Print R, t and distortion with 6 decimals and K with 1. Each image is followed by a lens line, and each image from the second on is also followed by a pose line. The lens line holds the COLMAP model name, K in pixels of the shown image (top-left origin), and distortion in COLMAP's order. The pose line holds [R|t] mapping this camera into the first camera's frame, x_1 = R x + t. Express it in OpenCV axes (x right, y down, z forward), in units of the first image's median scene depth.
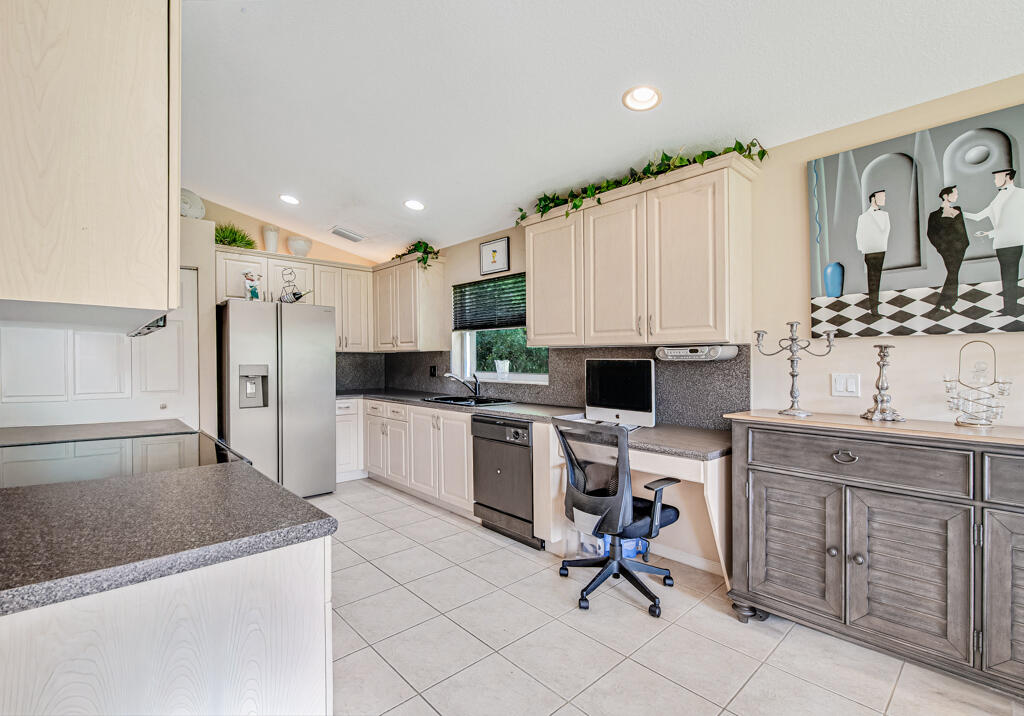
lens RADIAL K [[469.9, 0, 508.9], [0, 469.9, 361.0], [0, 0, 1]] dist [-0.005787, -0.000554]
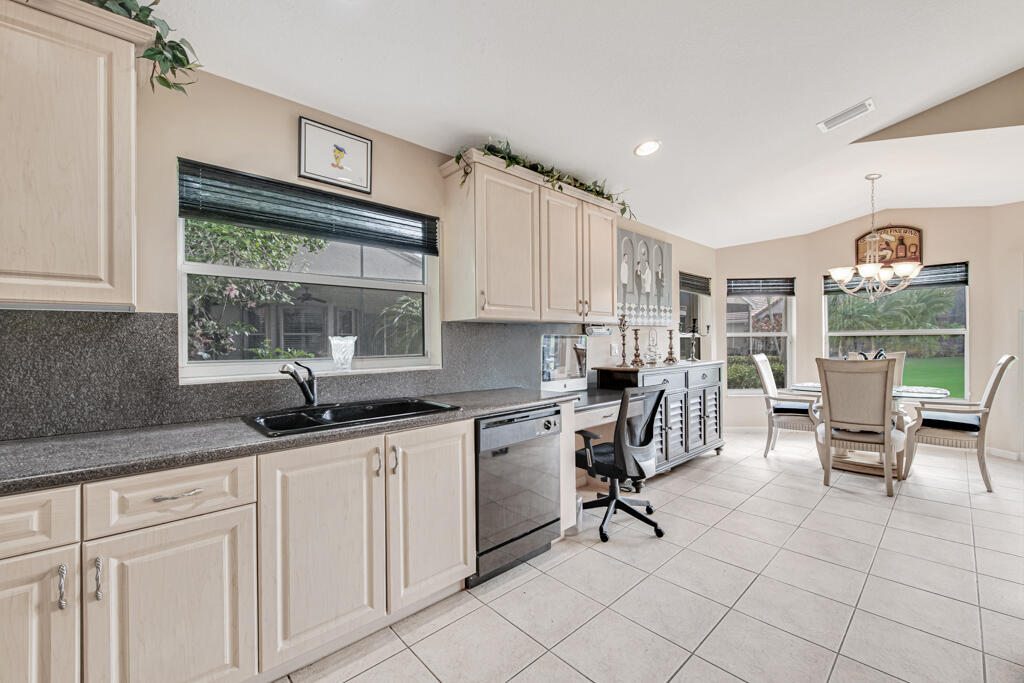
lens RADIAL K [[405.4, 0, 515.1], [0, 405.4, 338.9], [0, 0, 1]] dist [-0.000032, -0.000052]
pose [[0.017705, 0.009587, 0.999797, -0.660039], [0.016465, 0.999816, -0.009879, 0.011614], [-0.999708, 0.016637, 0.017544, 0.980089]]
